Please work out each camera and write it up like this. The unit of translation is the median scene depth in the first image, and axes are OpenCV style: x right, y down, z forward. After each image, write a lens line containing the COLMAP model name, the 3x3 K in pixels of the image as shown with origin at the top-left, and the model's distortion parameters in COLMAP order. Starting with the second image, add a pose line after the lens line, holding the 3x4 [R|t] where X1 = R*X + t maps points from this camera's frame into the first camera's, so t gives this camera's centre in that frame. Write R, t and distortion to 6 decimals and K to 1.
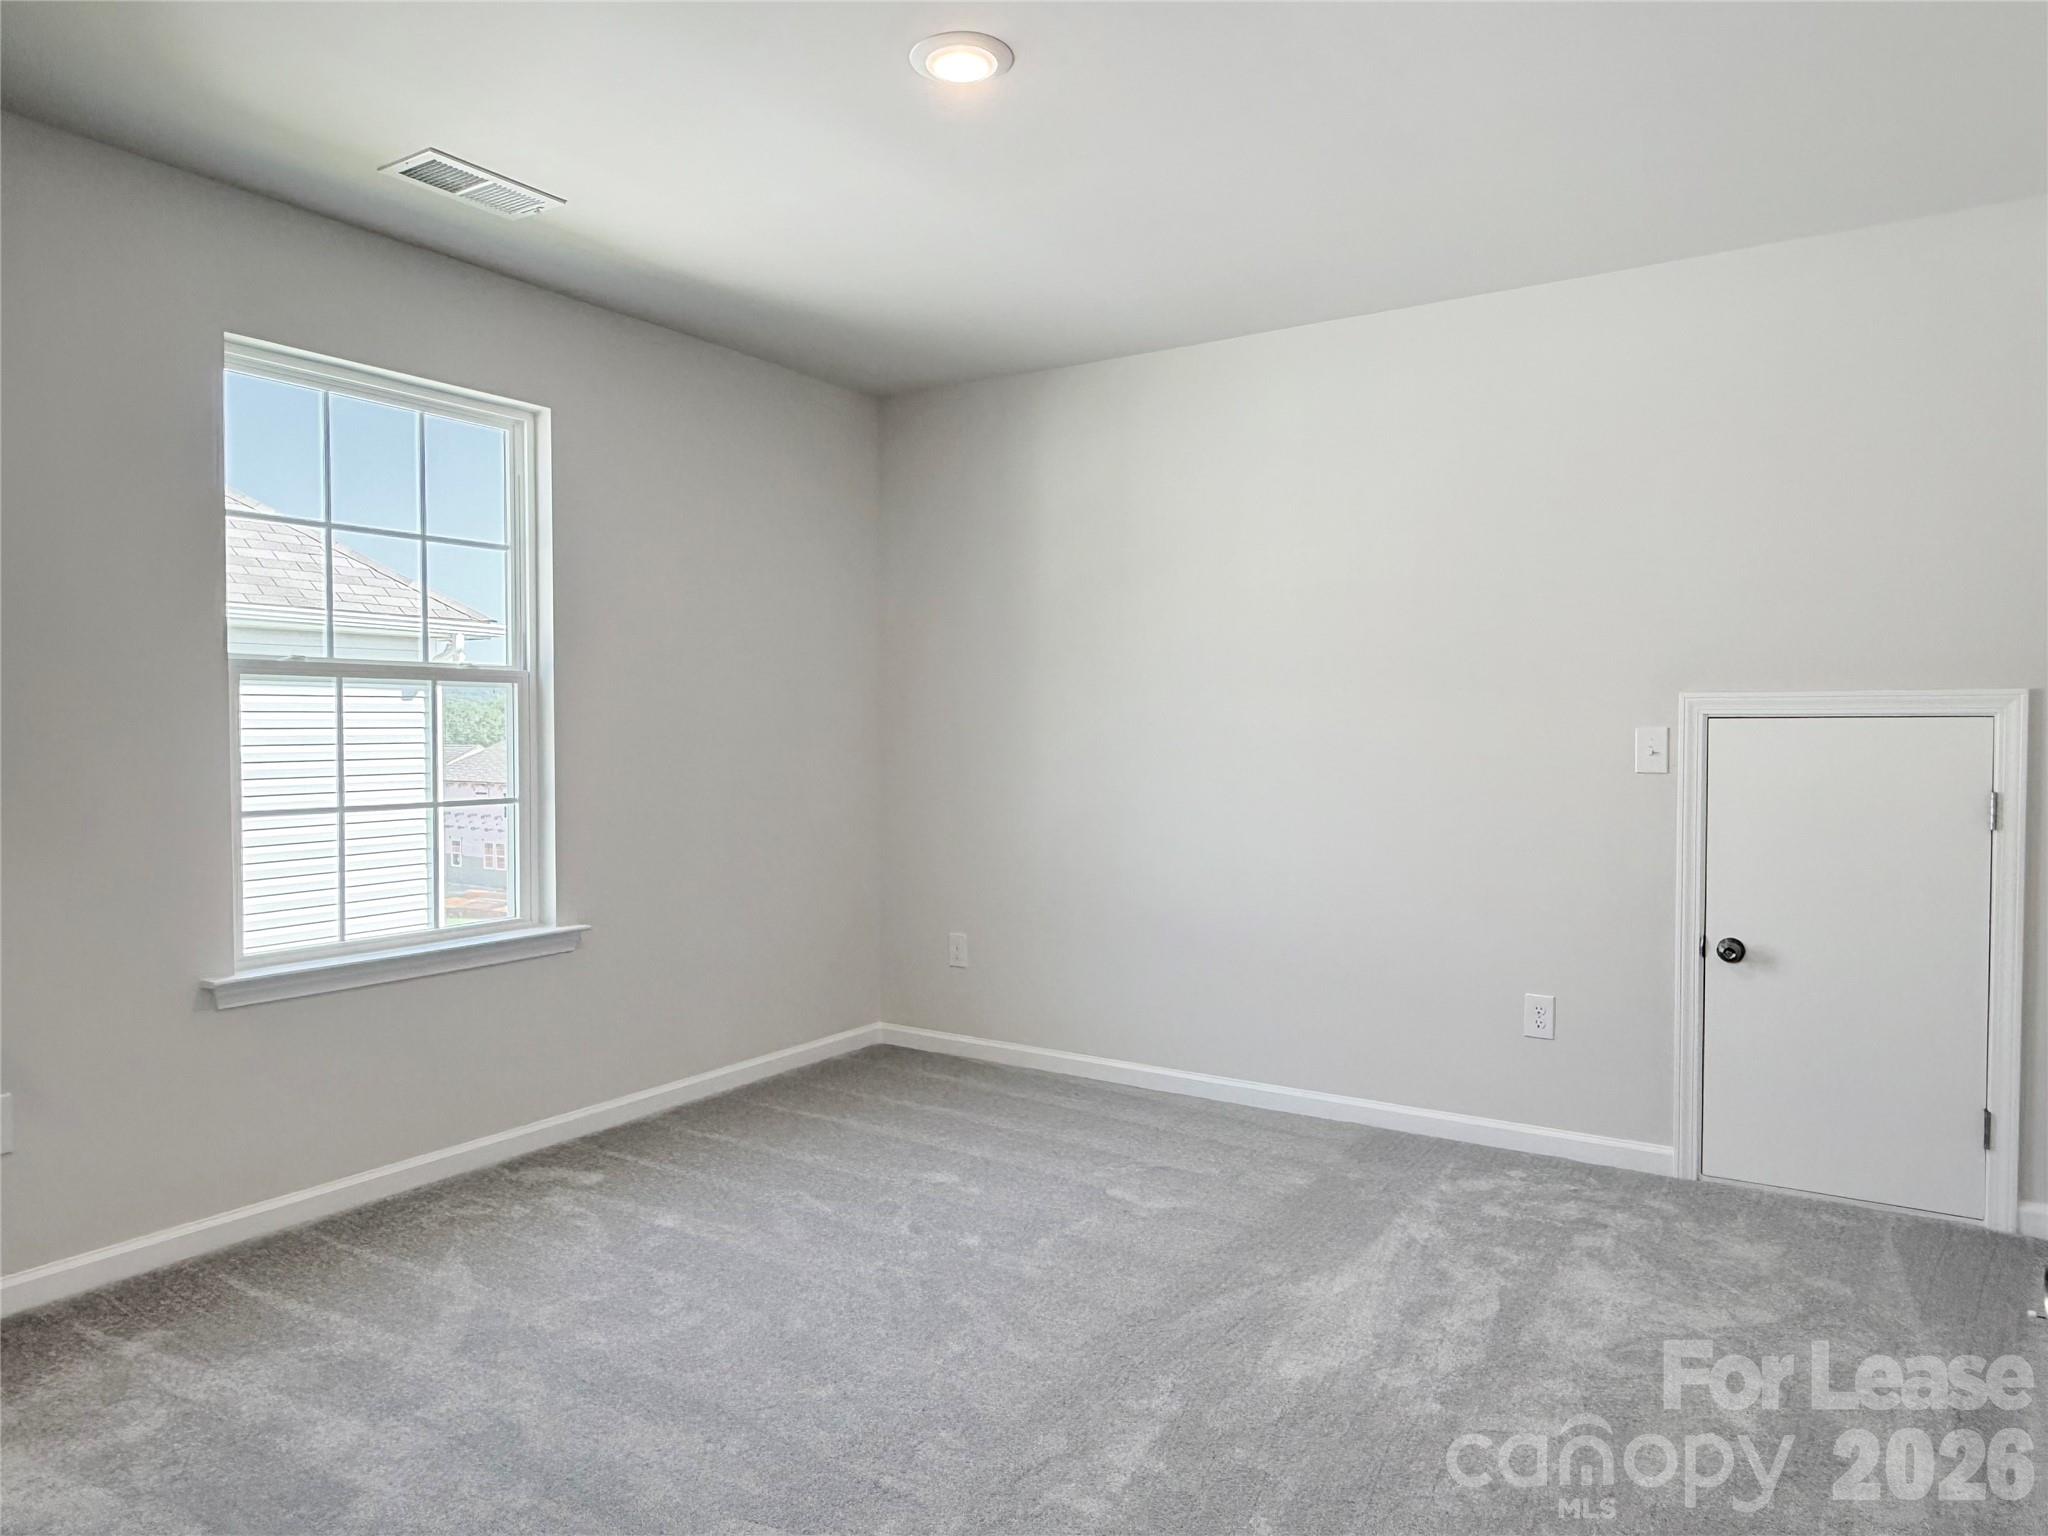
lens RADIAL K [[1343.2, 0, 1026.9], [0, 1343.2, 770.2], [0, 0, 1]] dist [-0.001051, 0.000147]
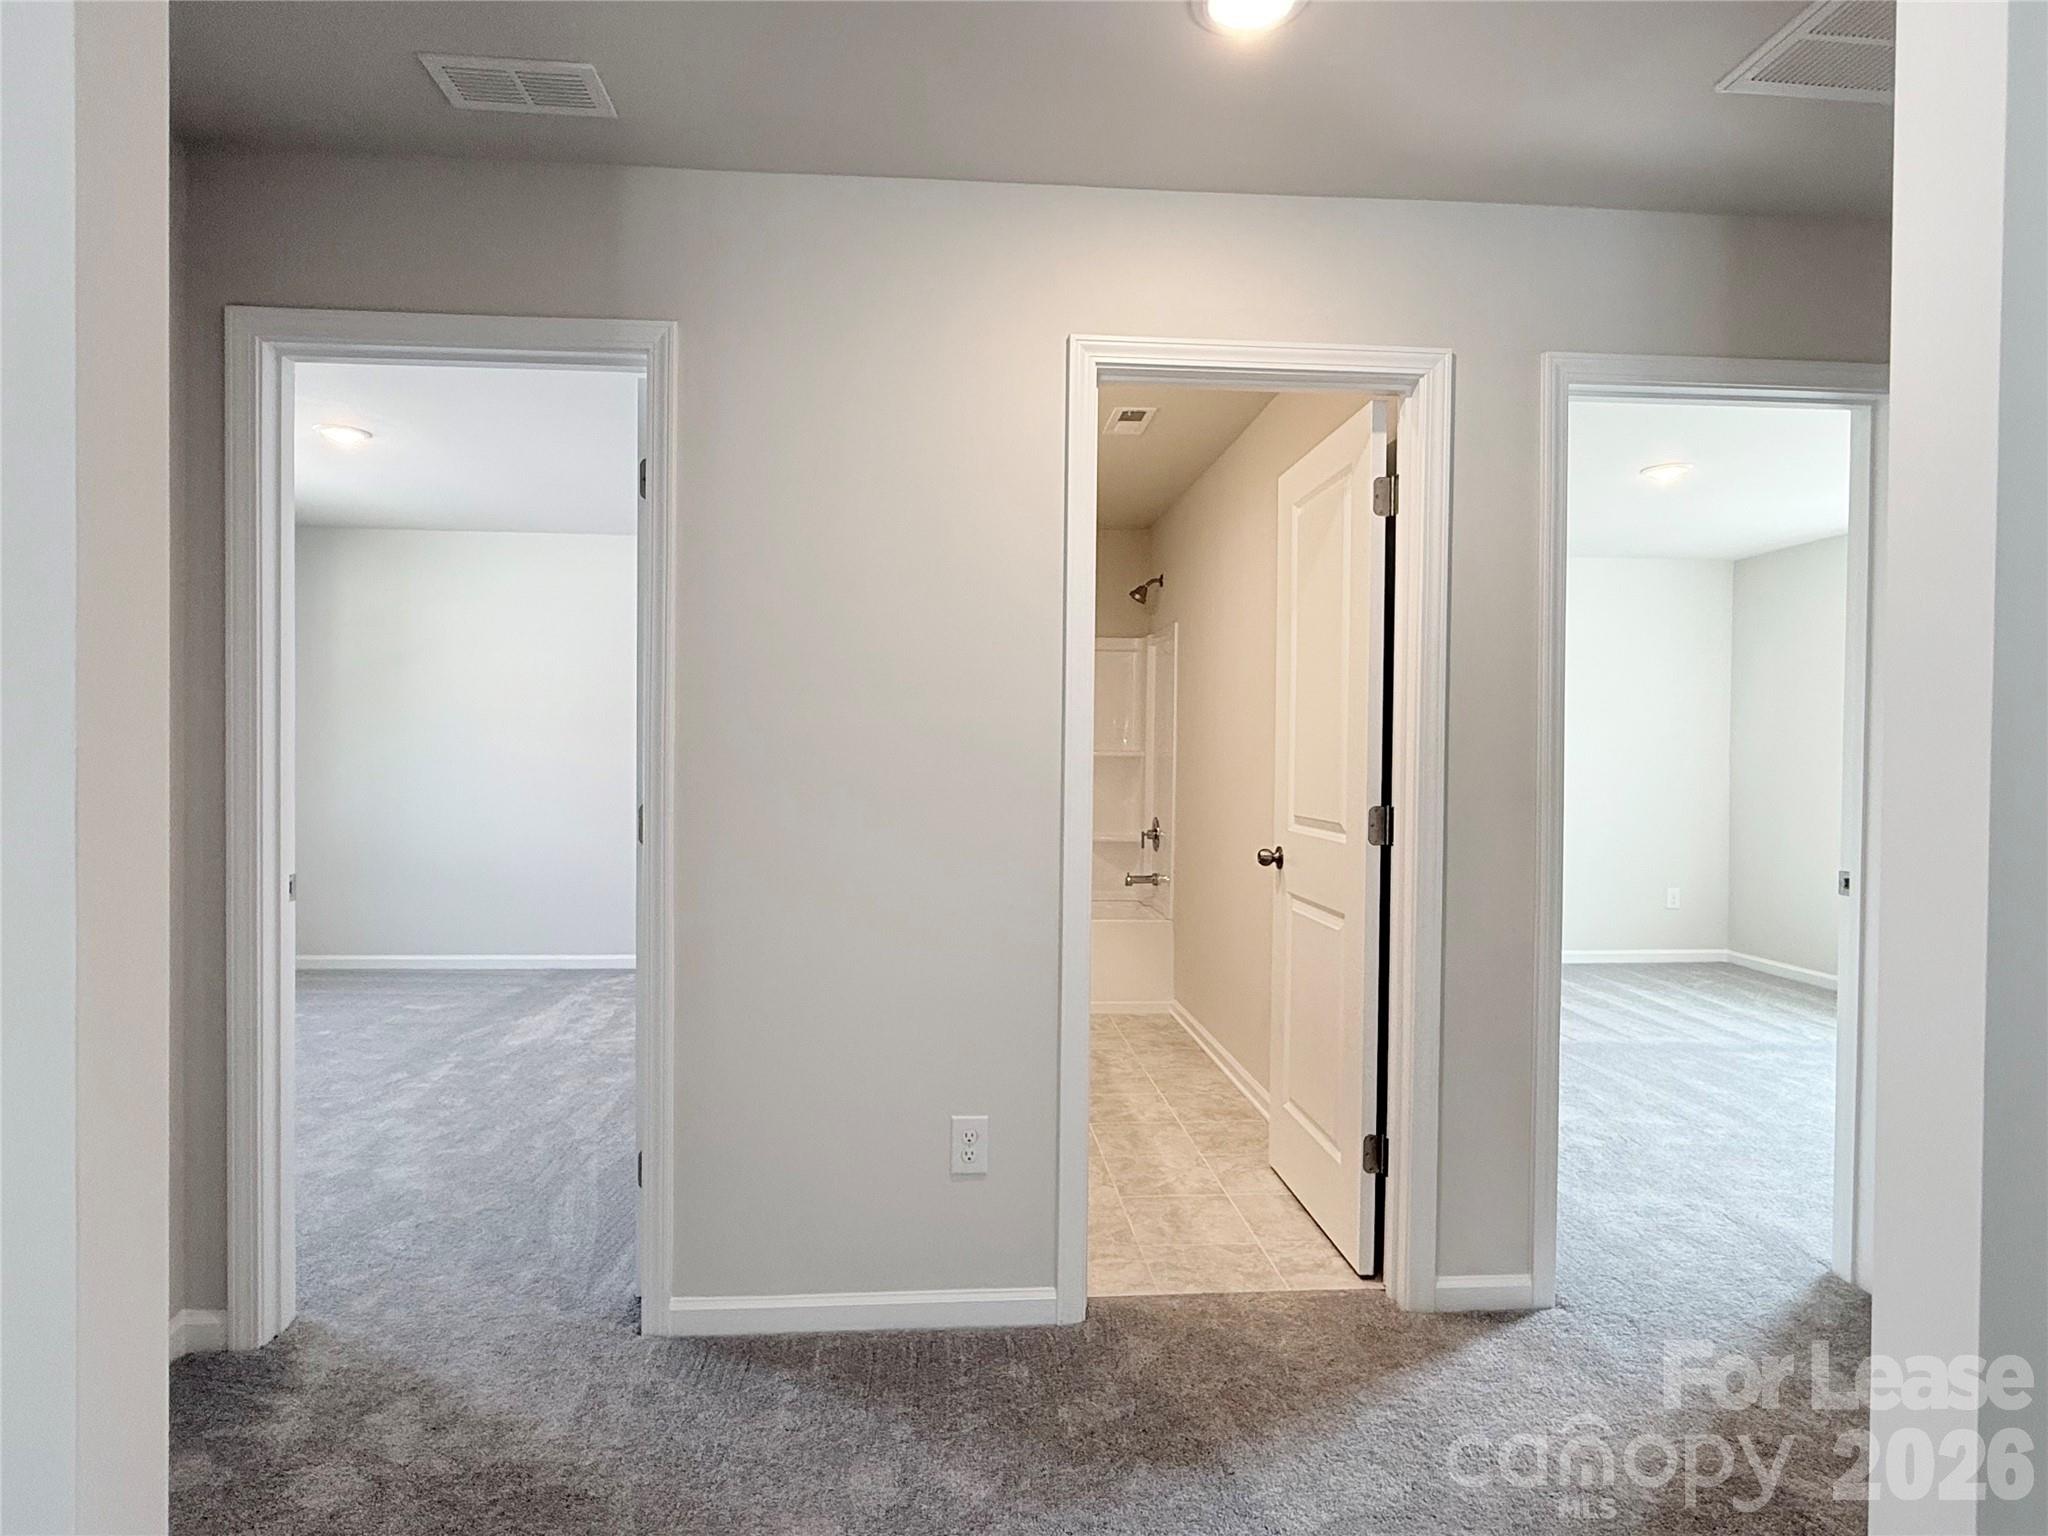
lens RADIAL K [[1096.0, 0, 1049.6], [0, 1096.0, 768.3], [0, 0, 1]] dist [0.051253, 0.000320]
pose [[0.787232, -0.013956, 0.616499, -0.190814], [0.028744, 0.999488, -0.014079, 0.024069], [-0.615986, 0.028804, 0.787230, -0.819613]]
